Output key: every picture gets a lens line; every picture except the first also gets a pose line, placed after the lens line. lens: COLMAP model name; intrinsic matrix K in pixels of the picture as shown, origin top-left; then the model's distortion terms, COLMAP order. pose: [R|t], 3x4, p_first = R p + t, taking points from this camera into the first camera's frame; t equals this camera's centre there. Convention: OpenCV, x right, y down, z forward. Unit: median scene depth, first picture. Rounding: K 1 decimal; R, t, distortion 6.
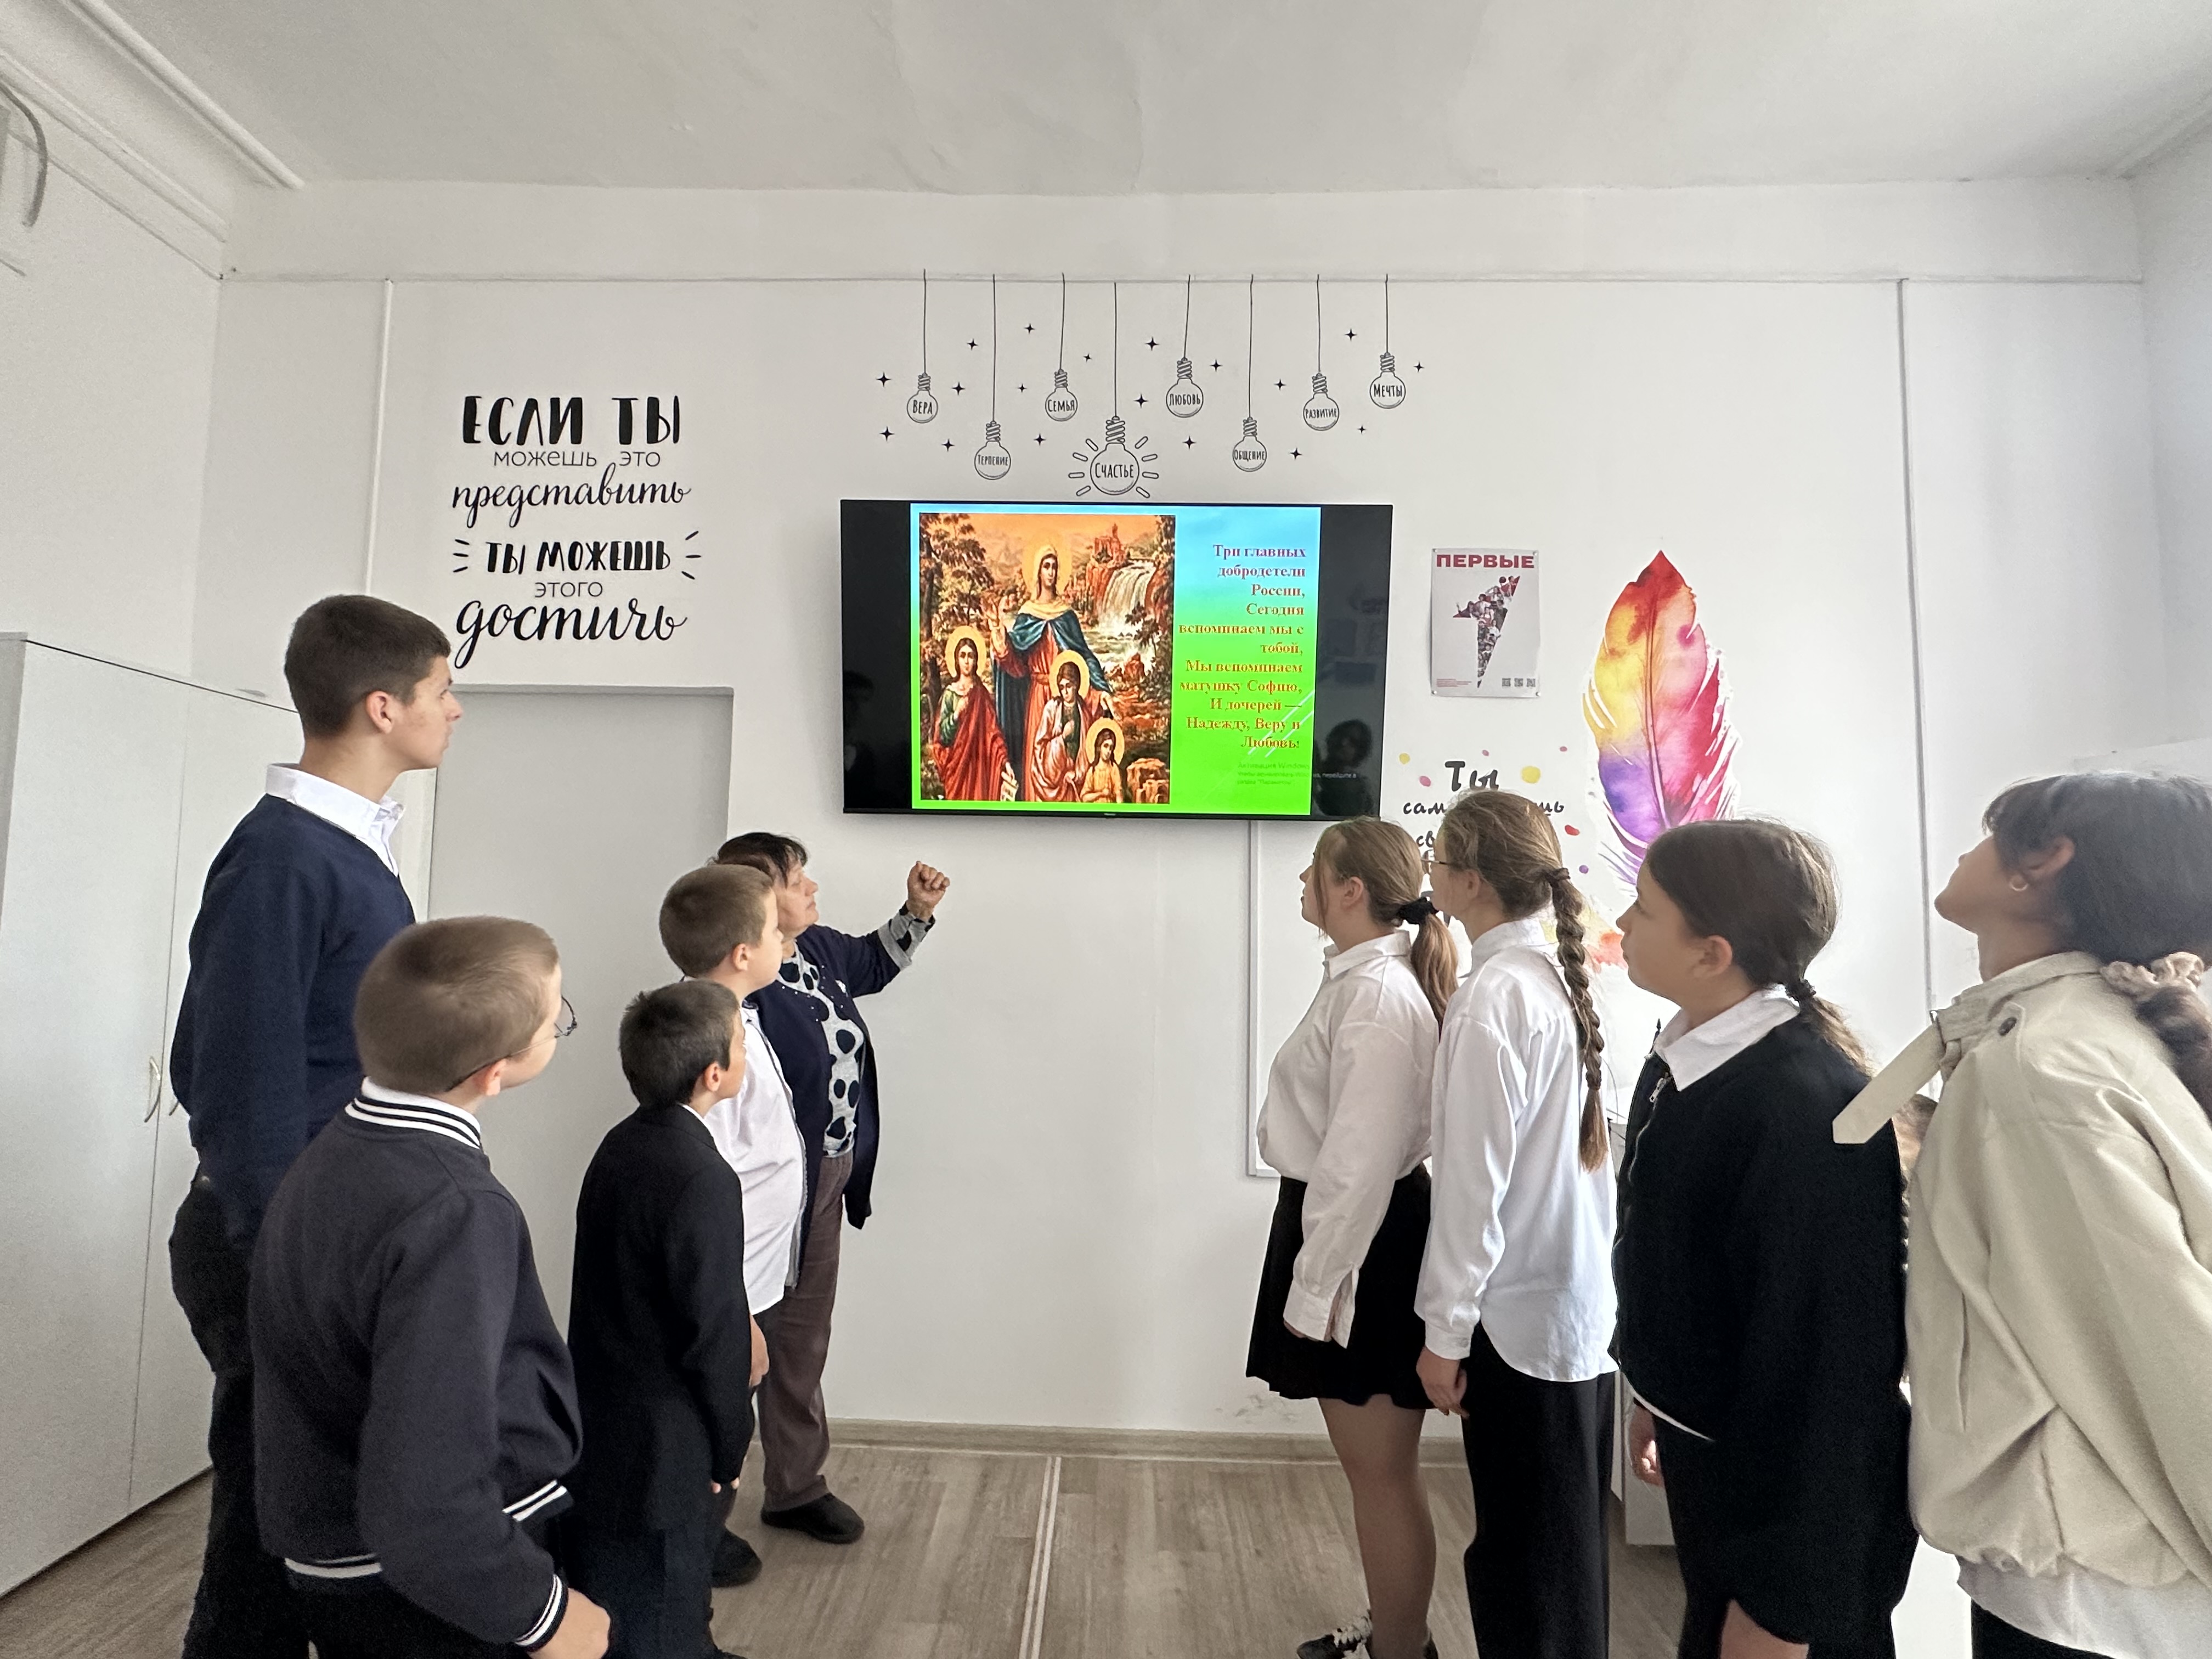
lens RADIAL K [[1069.8, 0, 1103.1], [0, 1069.8, 829.9], [0, 0, 1]] dist [-0.006114, 0.001596]
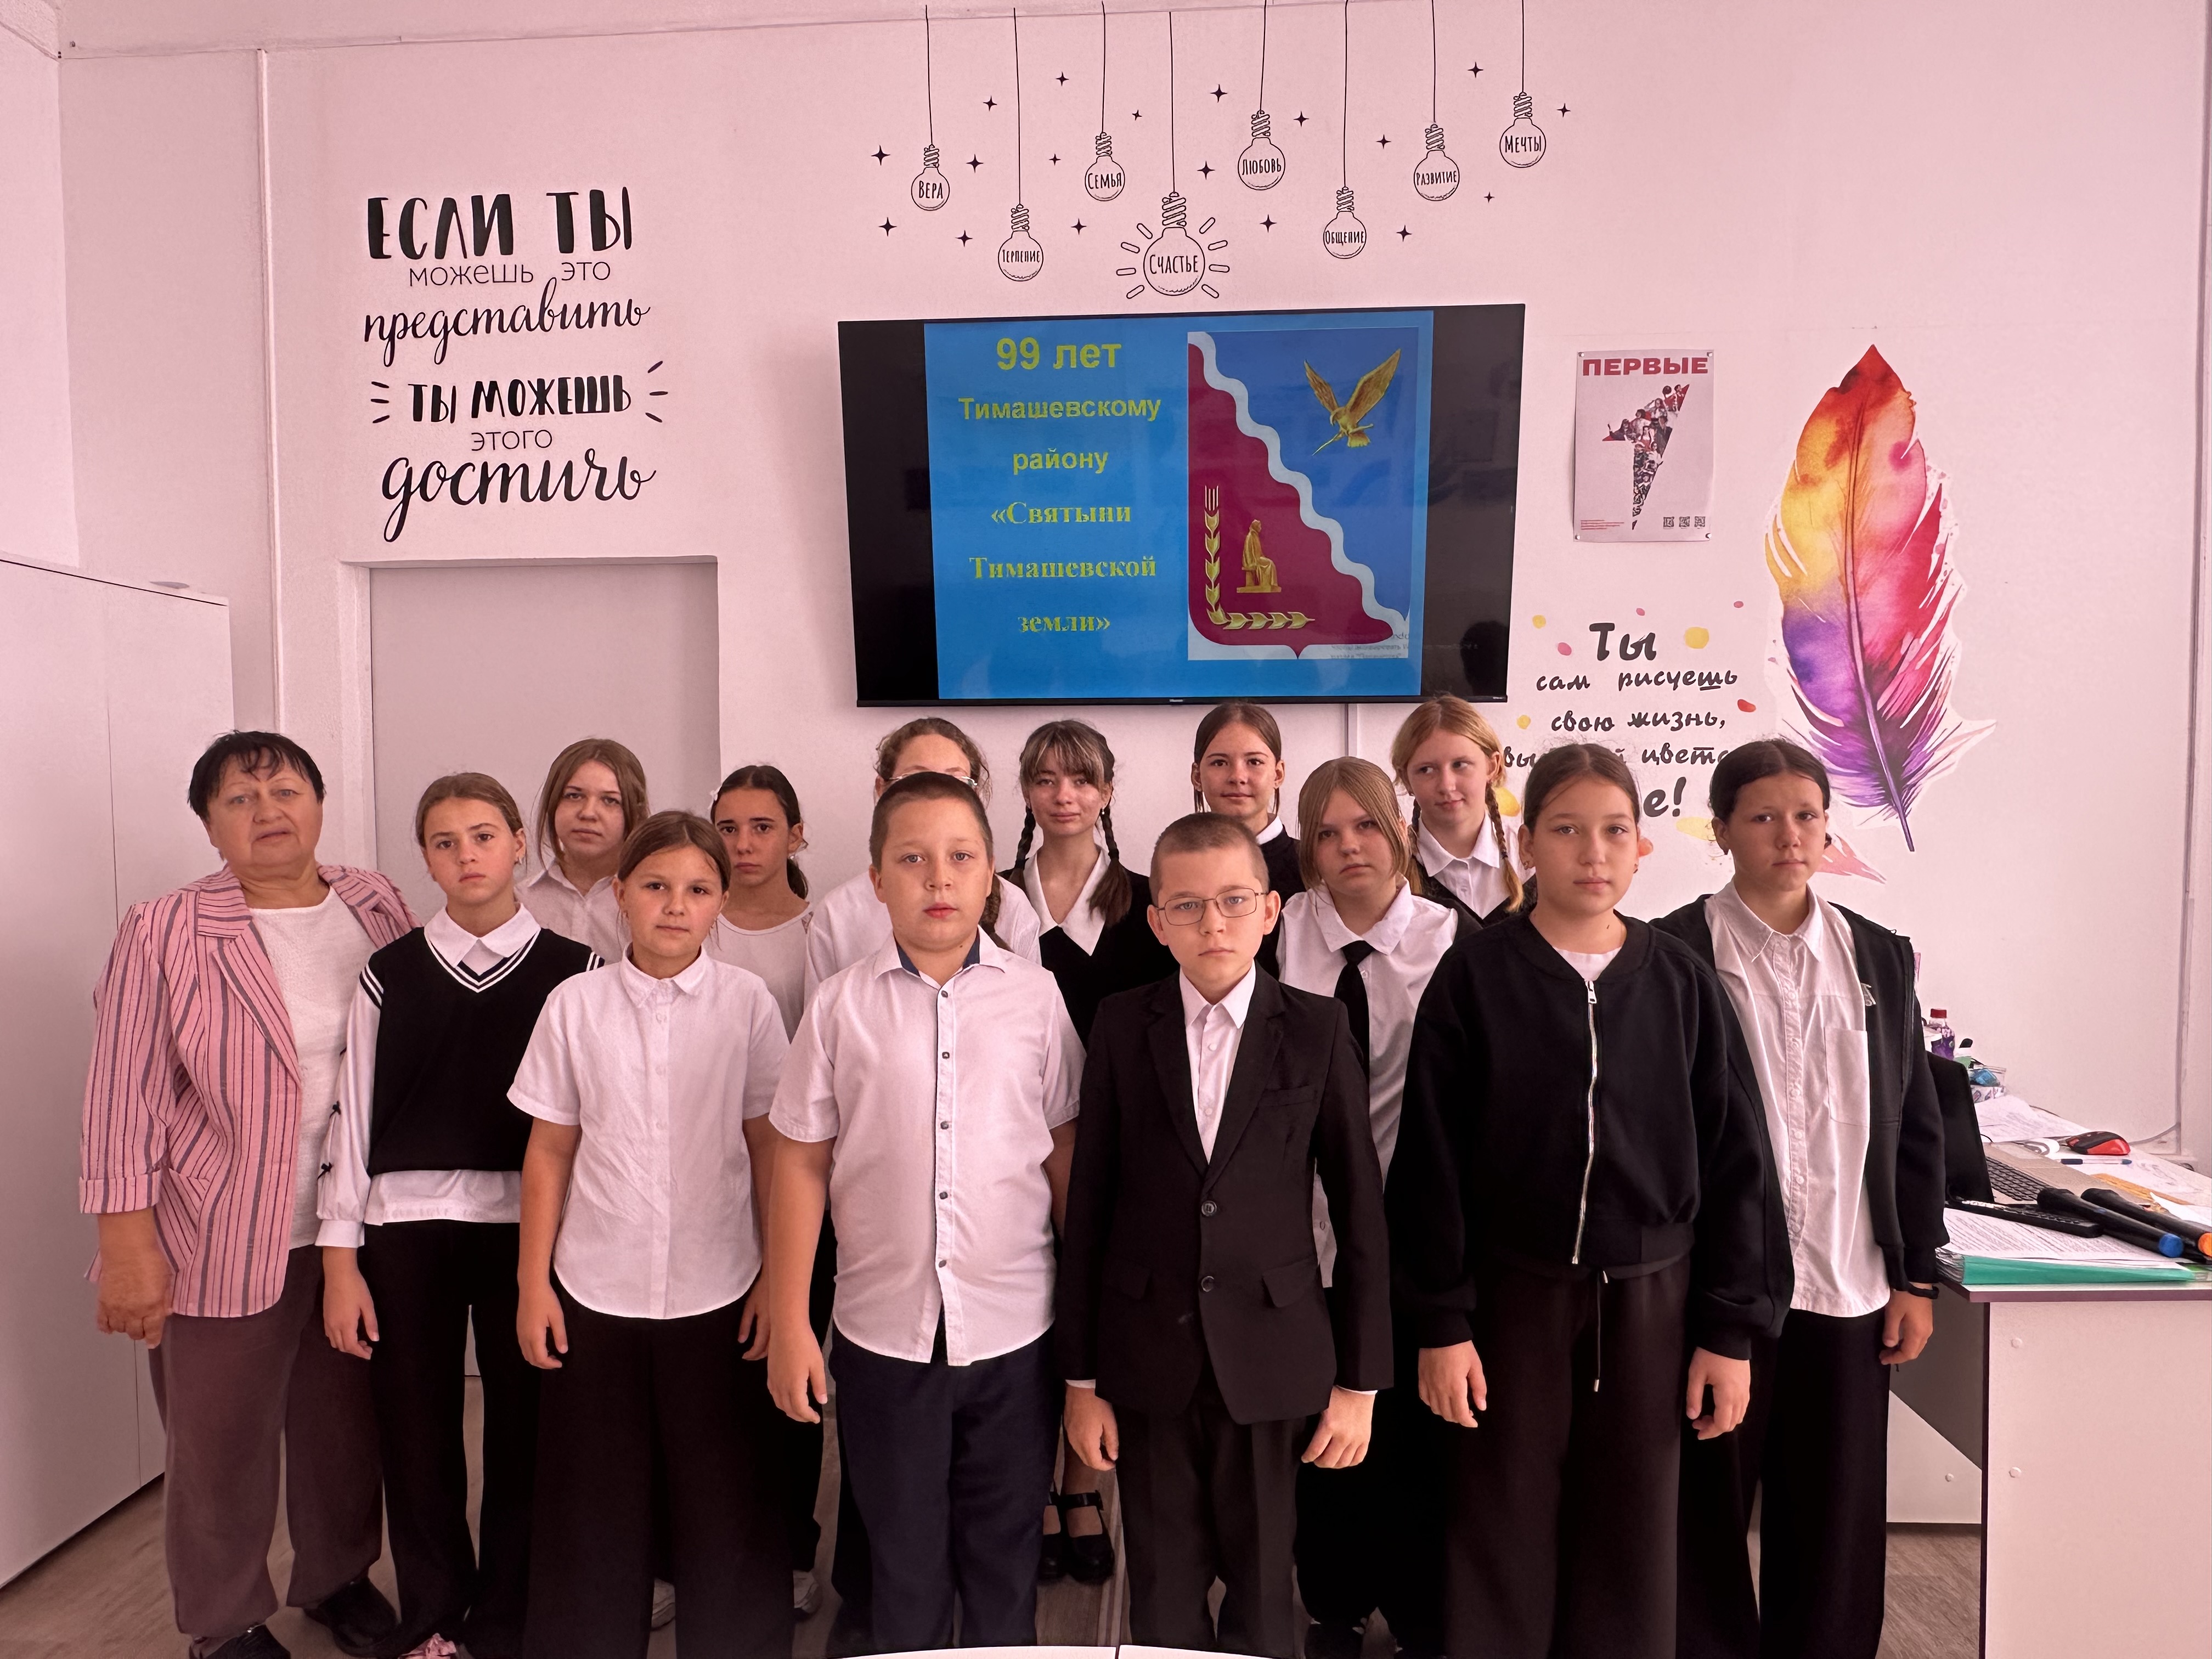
lens RADIAL K [[1439.2, 0, 1088.8], [0, 1439.2, 845.9], [0, 0, 1]] dist [-0.007408, 0.004086]
pose [[0.998600, -0.019809, -0.049045, -0.008583], [0.025429, 0.992835, 0.116760, -0.032717], [0.046381, -0.117843, 0.991948, -0.114097]]
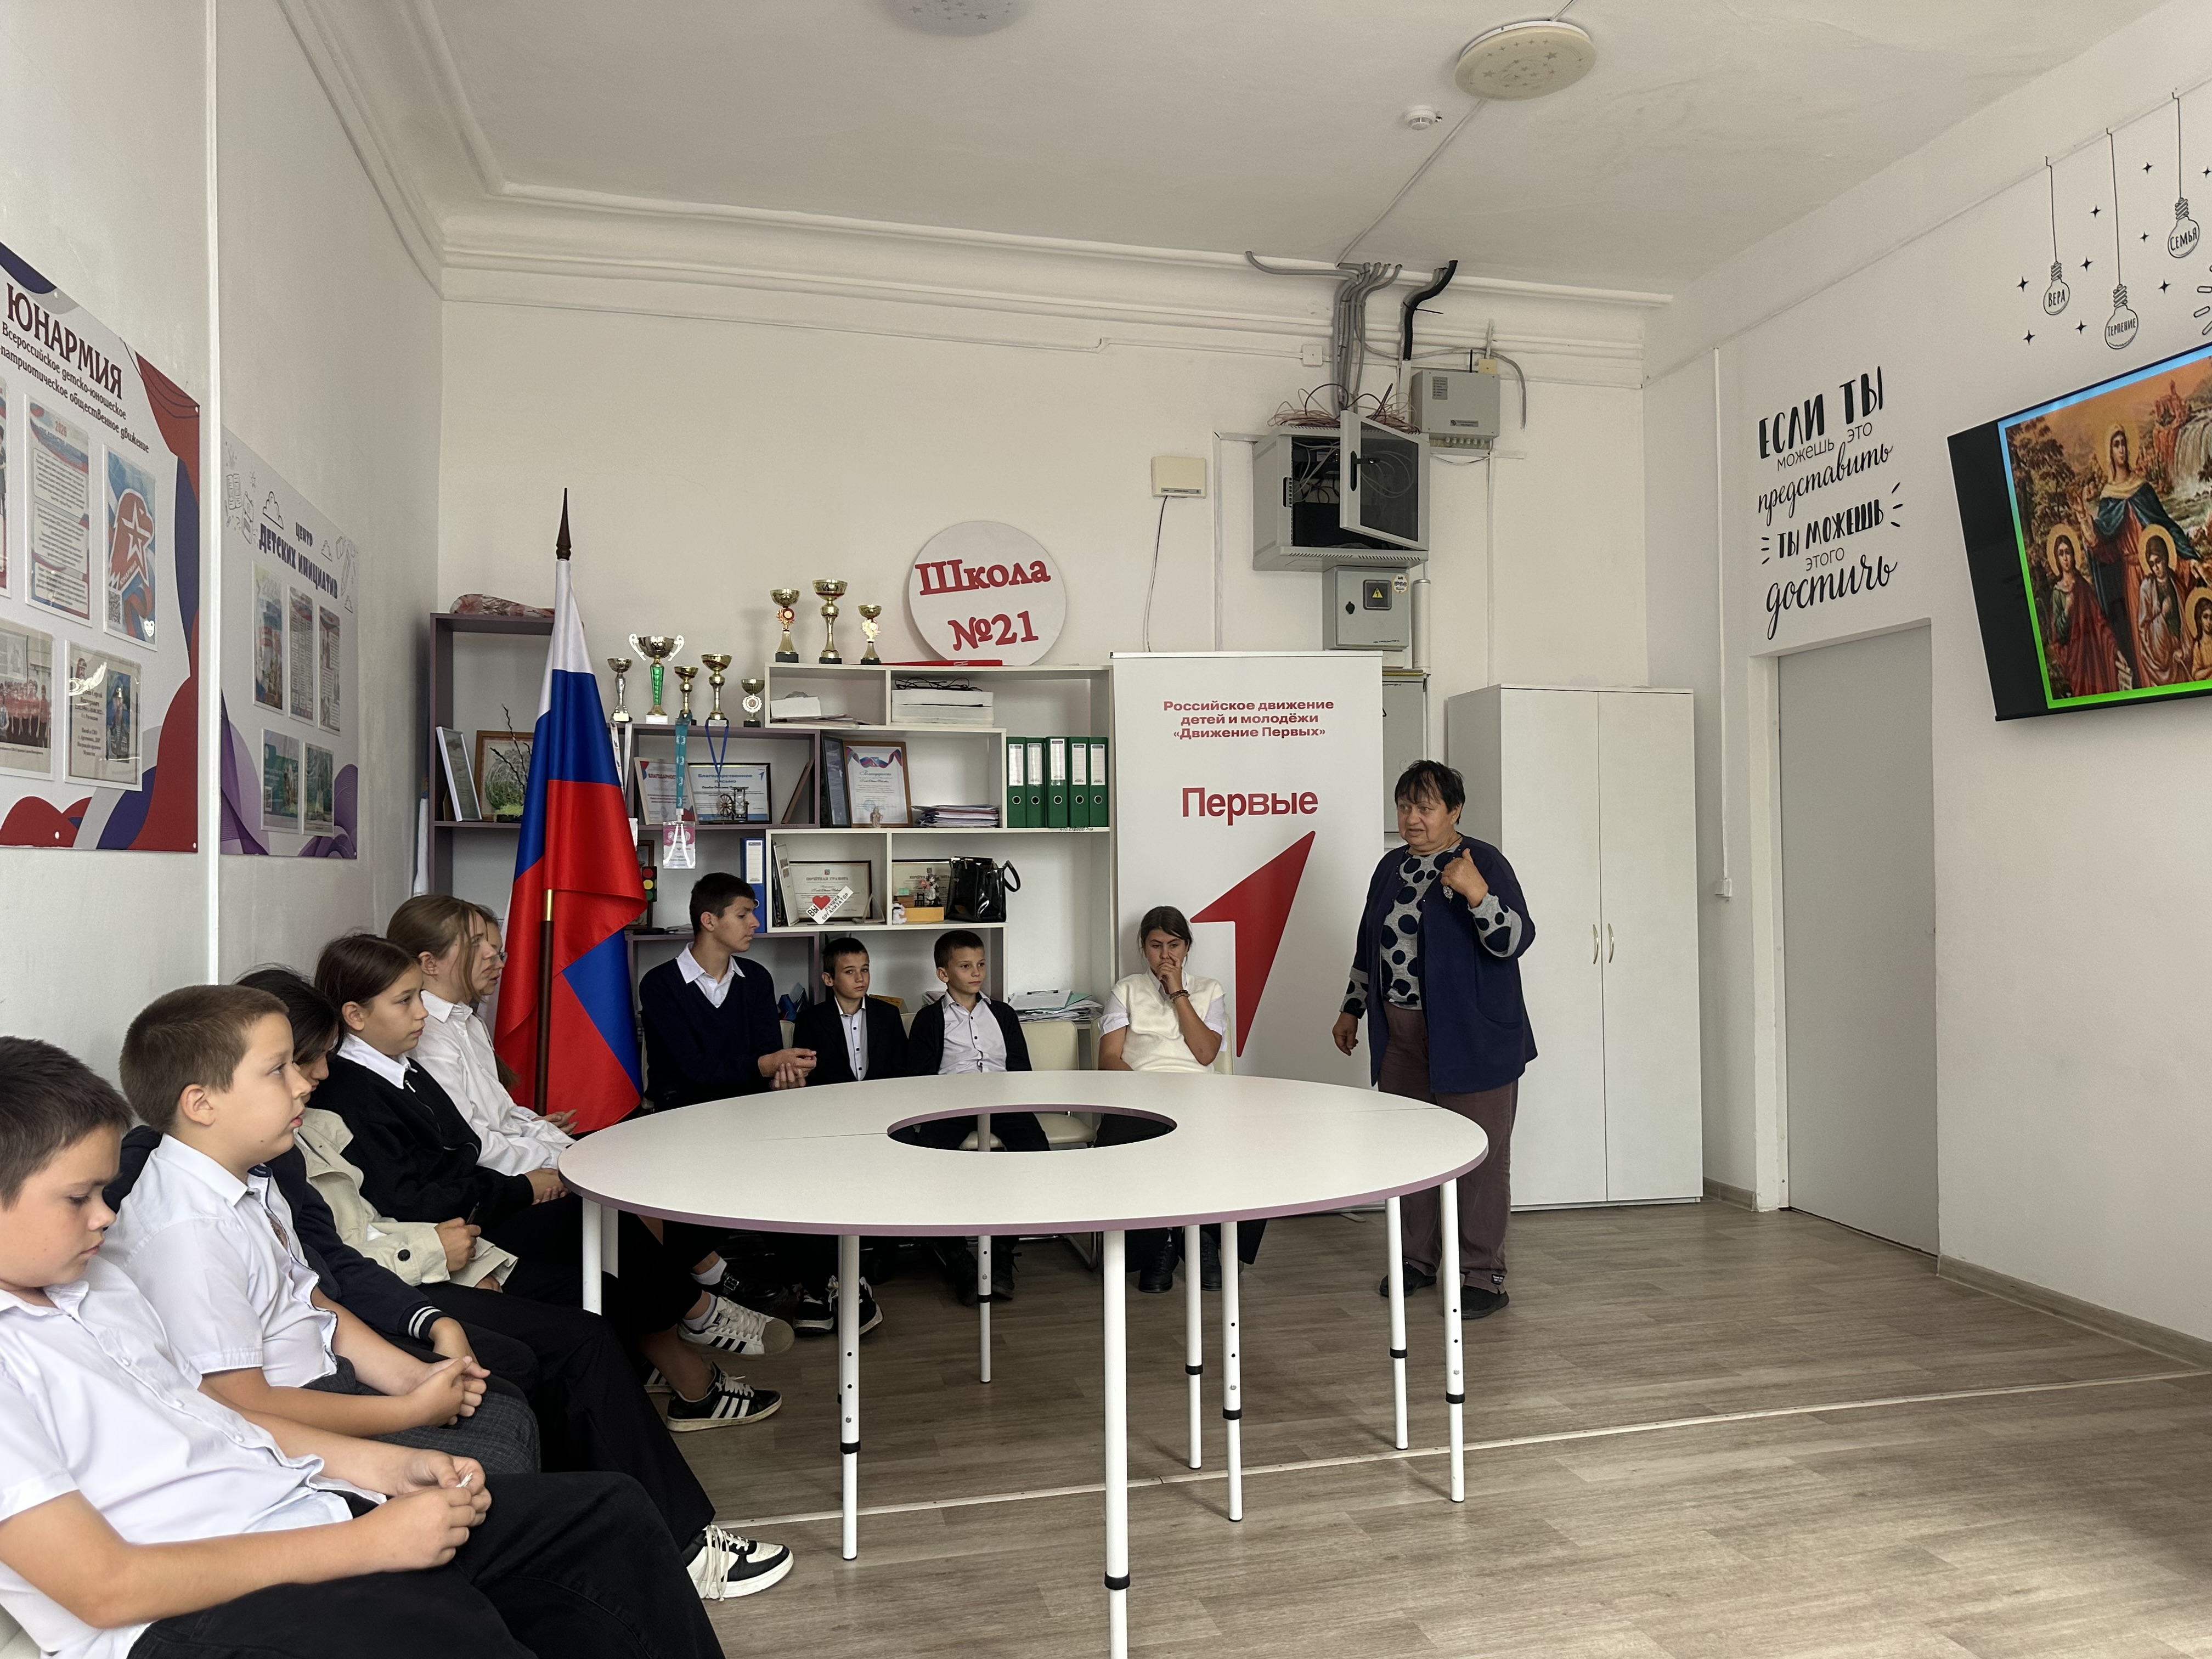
lens RADIAL K [[1558.4, 0, 1119.9], [0, 1558.4, 832.0], [0, 0, 1]] dist [0.025051, -0.035141]
pose [[0.250548, -0.042797, -0.967158, 0.987678], [0.085367, 0.996107, -0.021963, 0.050926], [0.964333, -0.077060, 0.253226, -0.230492]]
